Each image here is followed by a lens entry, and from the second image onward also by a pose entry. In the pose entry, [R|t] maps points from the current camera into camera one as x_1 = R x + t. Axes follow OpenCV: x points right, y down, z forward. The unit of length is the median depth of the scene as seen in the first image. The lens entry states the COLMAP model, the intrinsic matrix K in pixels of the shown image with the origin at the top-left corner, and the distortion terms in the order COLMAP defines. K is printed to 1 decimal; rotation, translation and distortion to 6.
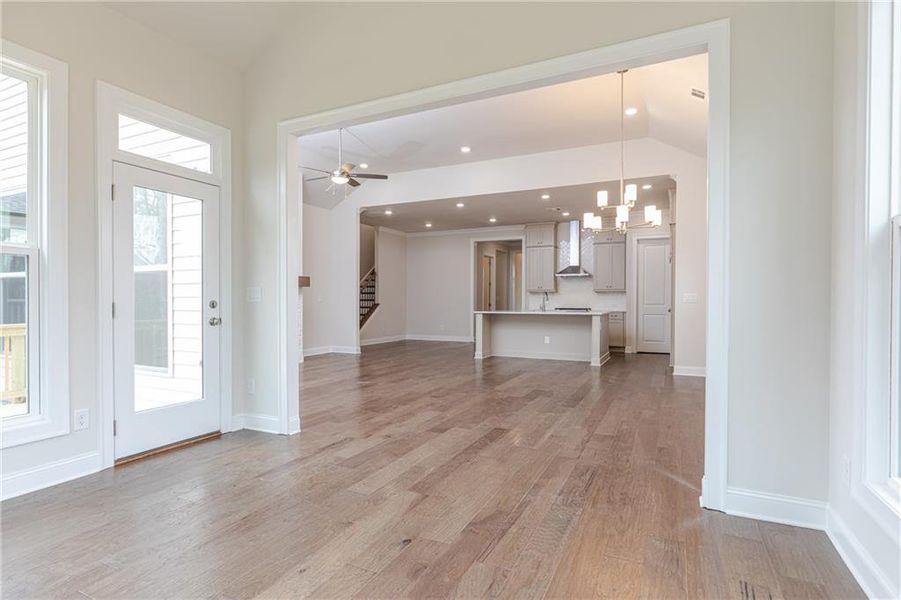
lens RADIAL K [[451.4, 0, 451.8], [0, 451.4, 305.9], [0, 0, 1]] dist [-0.001756, -0.000314]
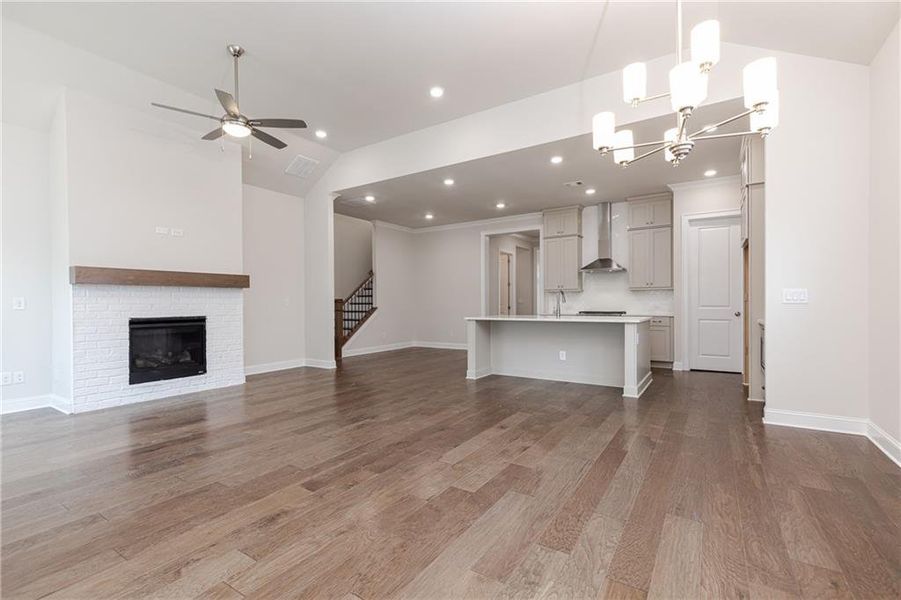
lens RADIAL K [[403.2, 0, 449.3], [0, 403.2, 303.8], [0, 0, 1]] dist [0.001210, 0.000101]
pose [[0.992115, -0.007958, -0.125080, 0.094138], [0.006653, 0.999919, -0.010846, -0.003410], [0.125157, 0.009928, 0.992087, 0.273502]]
